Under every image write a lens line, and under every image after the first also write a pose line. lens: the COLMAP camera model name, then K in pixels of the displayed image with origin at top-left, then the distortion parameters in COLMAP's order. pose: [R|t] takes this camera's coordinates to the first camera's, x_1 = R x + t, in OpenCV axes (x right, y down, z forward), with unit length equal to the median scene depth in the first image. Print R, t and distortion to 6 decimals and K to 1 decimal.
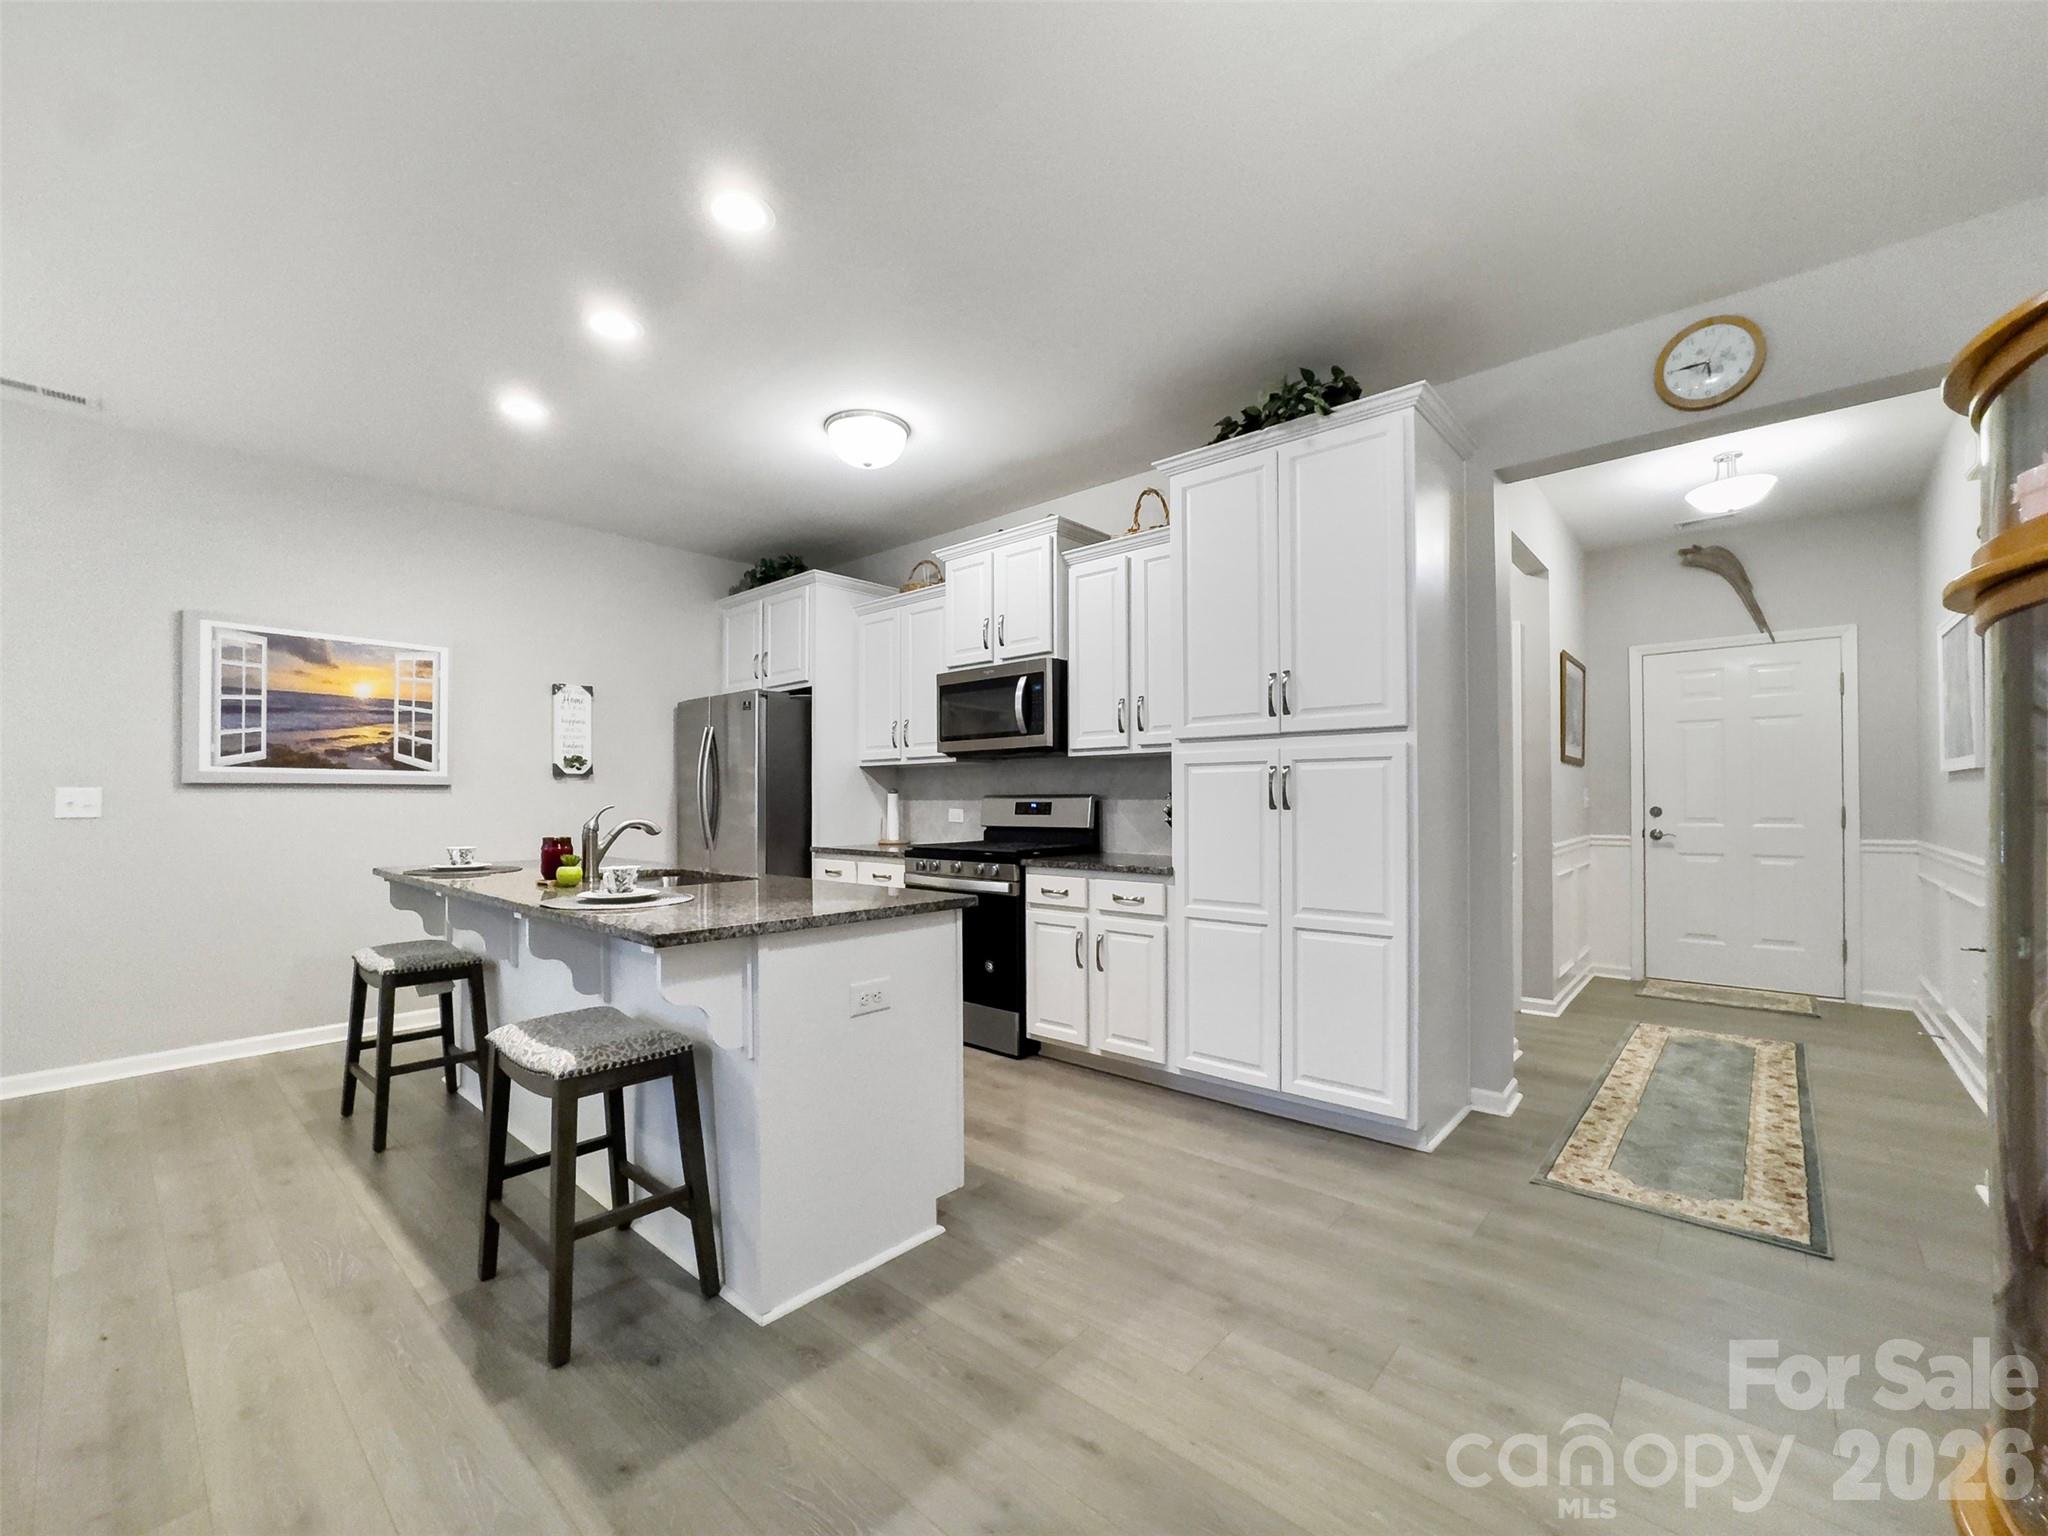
lens RADIAL K [[841.3, 0, 1014.3], [0, 841.3, 788.7], [0, 0, 1]] dist [-0.001624, 0.003193]
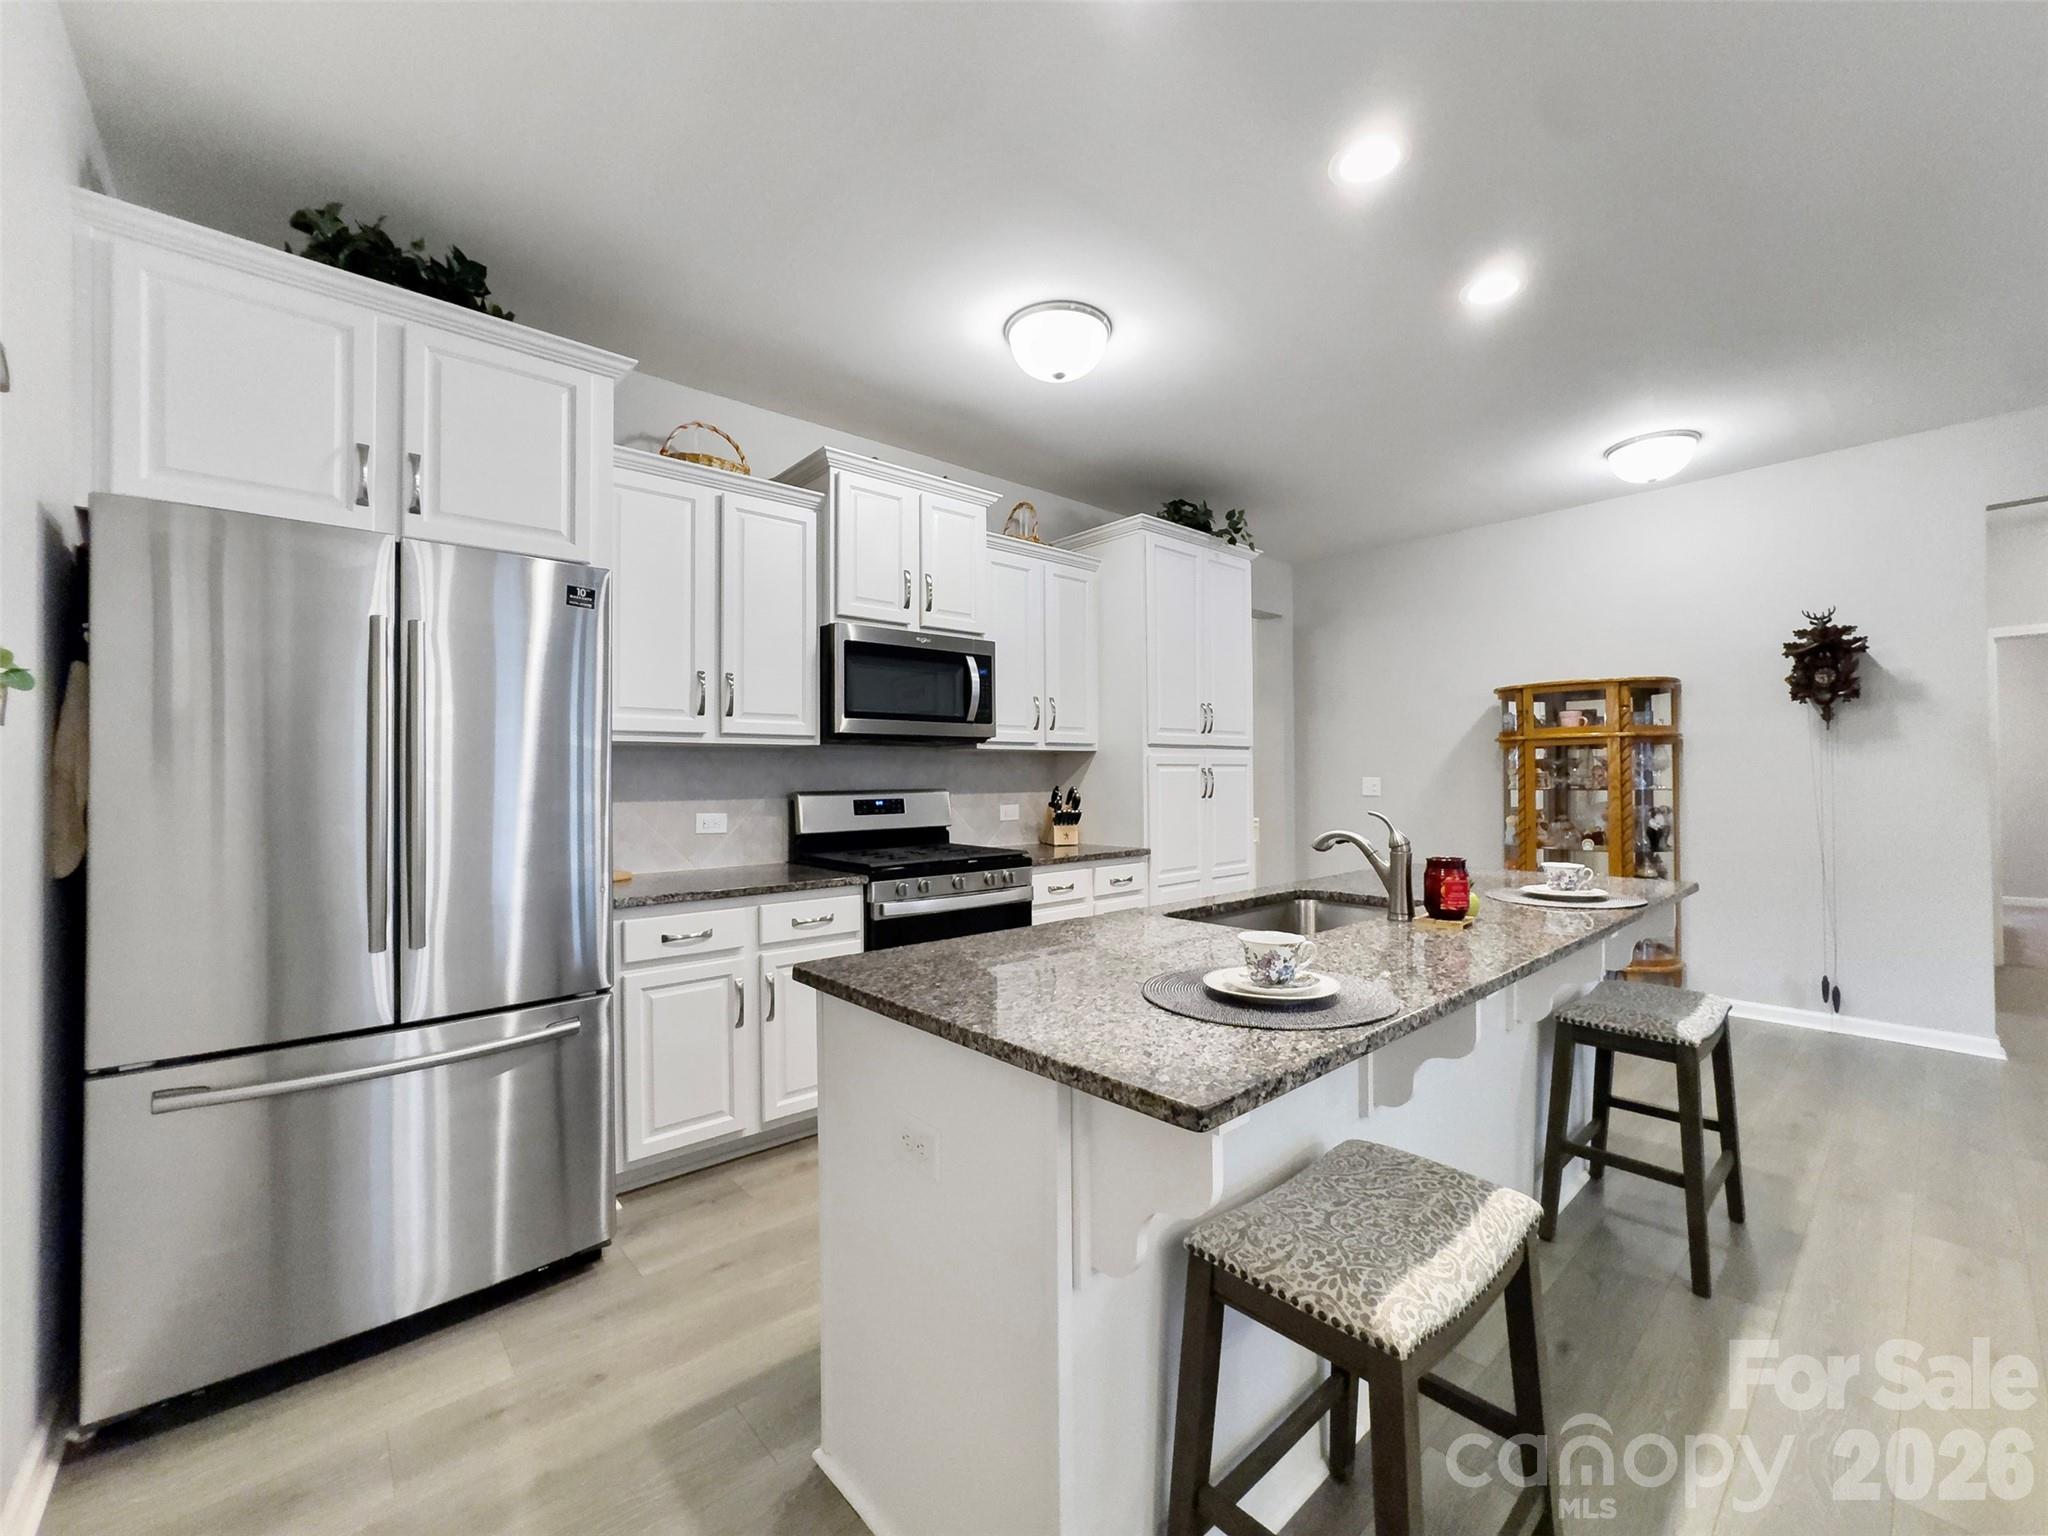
lens RADIAL K [[841.3, 0, 1029.2], [0, 841.3, 771.4], [0, 0, 1]] dist [-0.001624, 0.003193]
pose [[0.130001, 0.012381, 0.991437, -0.845471], [-0.004992, 0.999918, -0.011832, -0.002354], [-0.991501, -0.003411, 0.130052, 0.814151]]
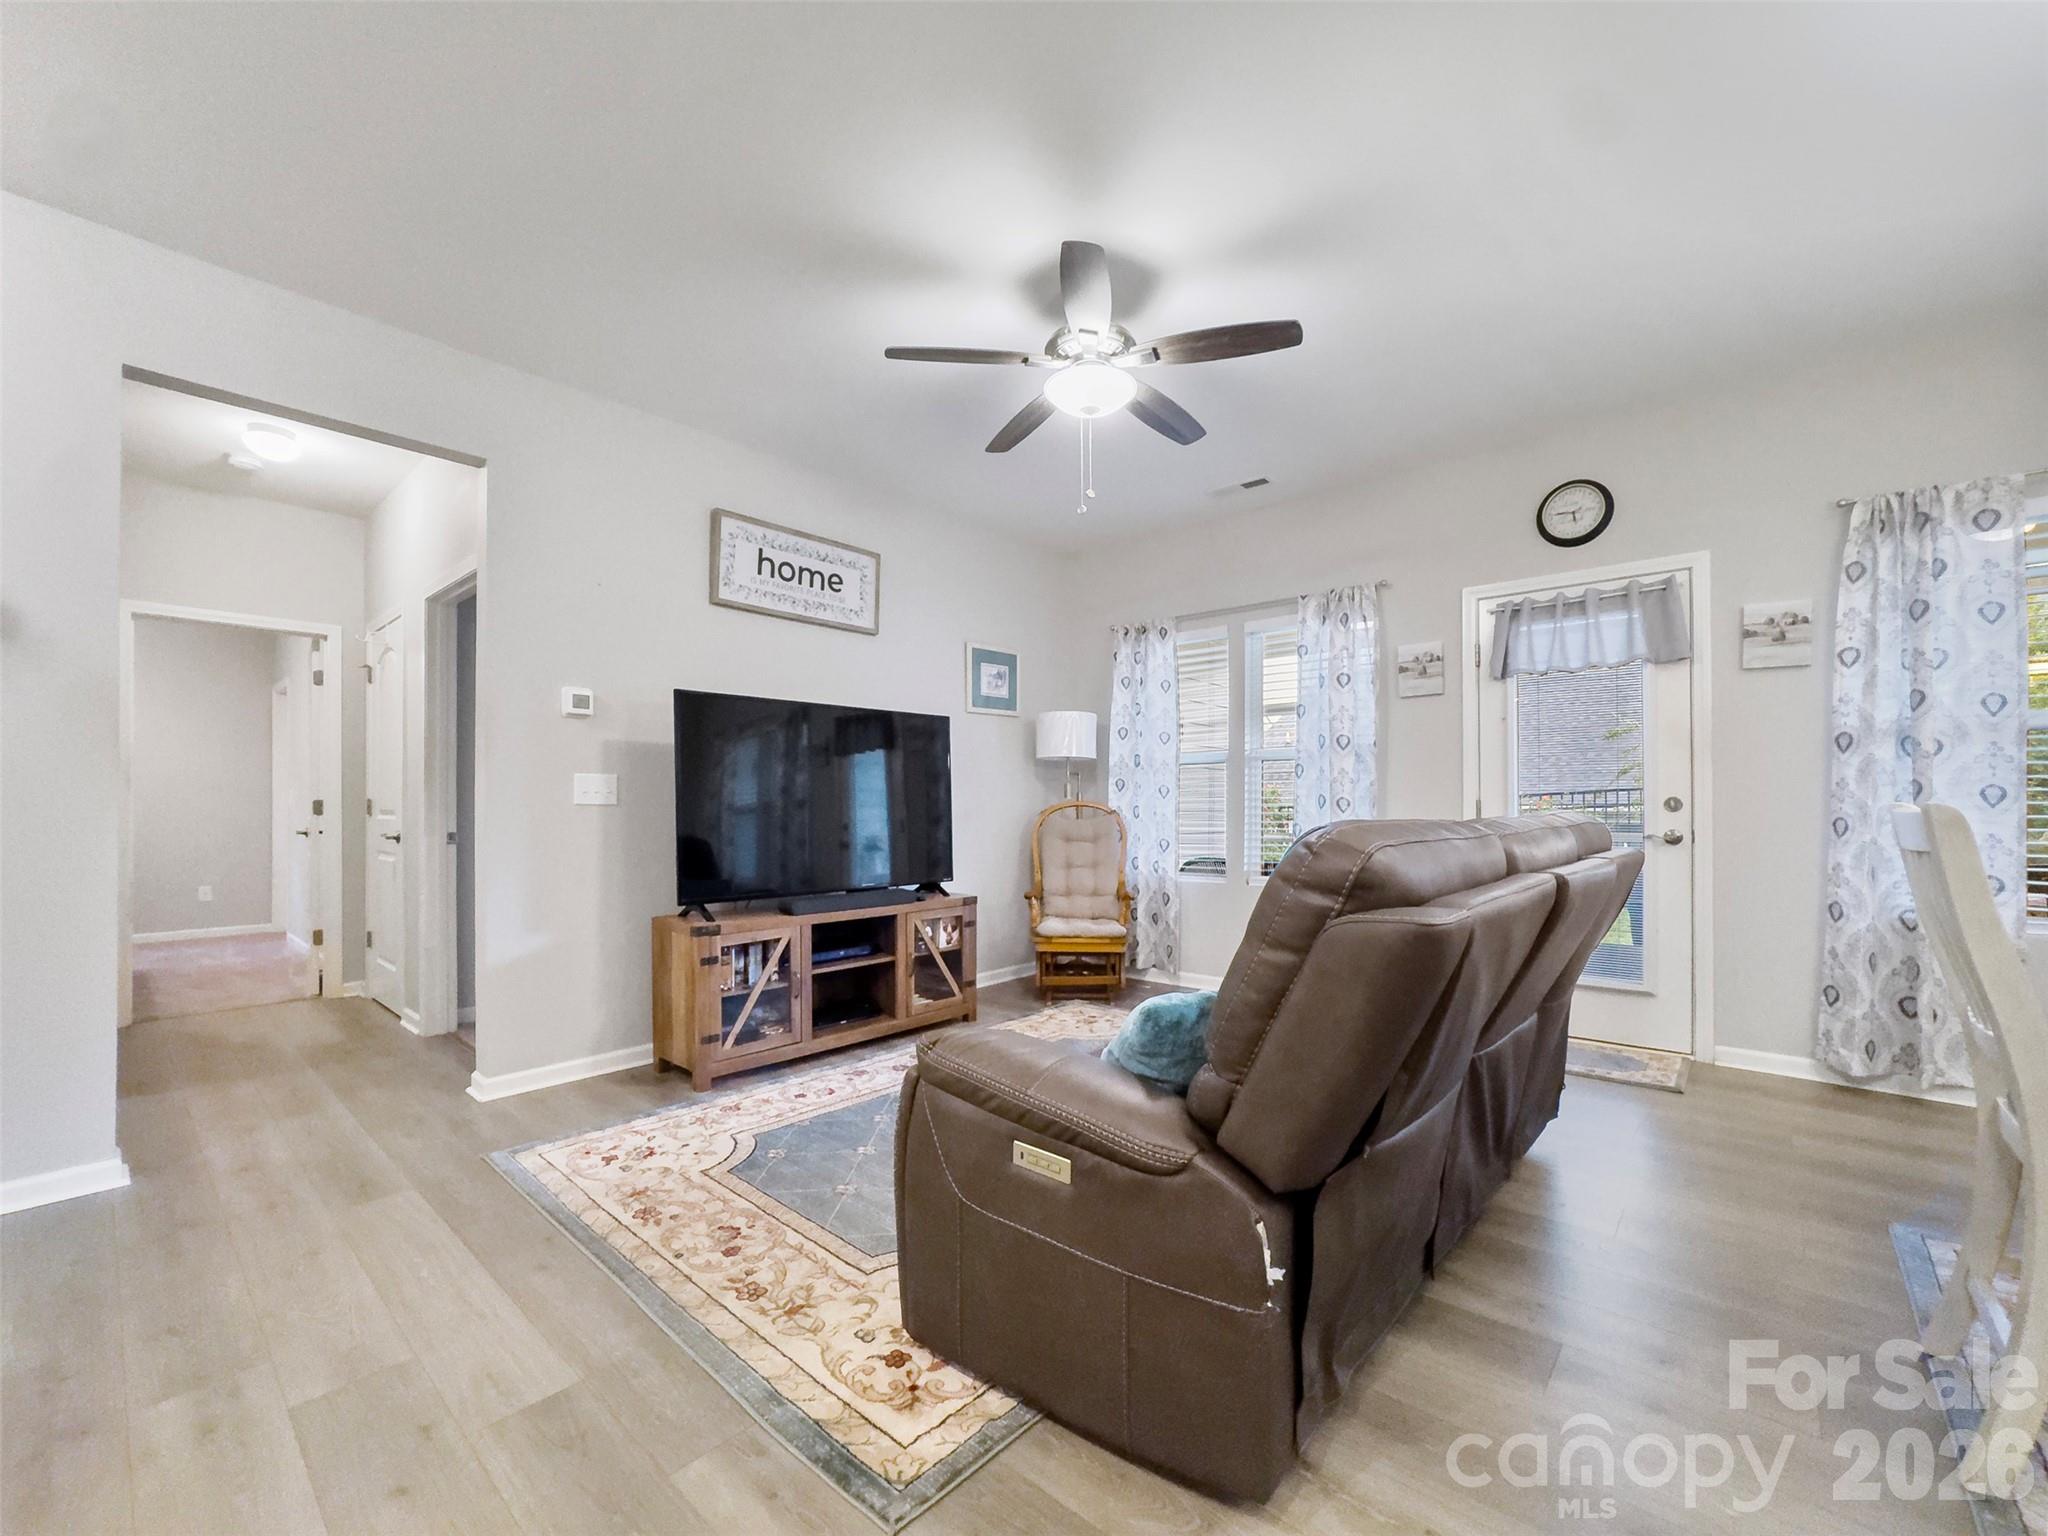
lens RADIAL K [[841.3, 0, 1020.7], [0, 841.3, 795.6], [0, 0, 1]] dist [-0.001624, 0.003193]
pose [[-0.999452, 0.002776, 0.032973, -0.487542], [0.002344, 0.999911, -0.013141, 0.020285], [-0.033007, -0.013056, -0.999370, 0.498704]]
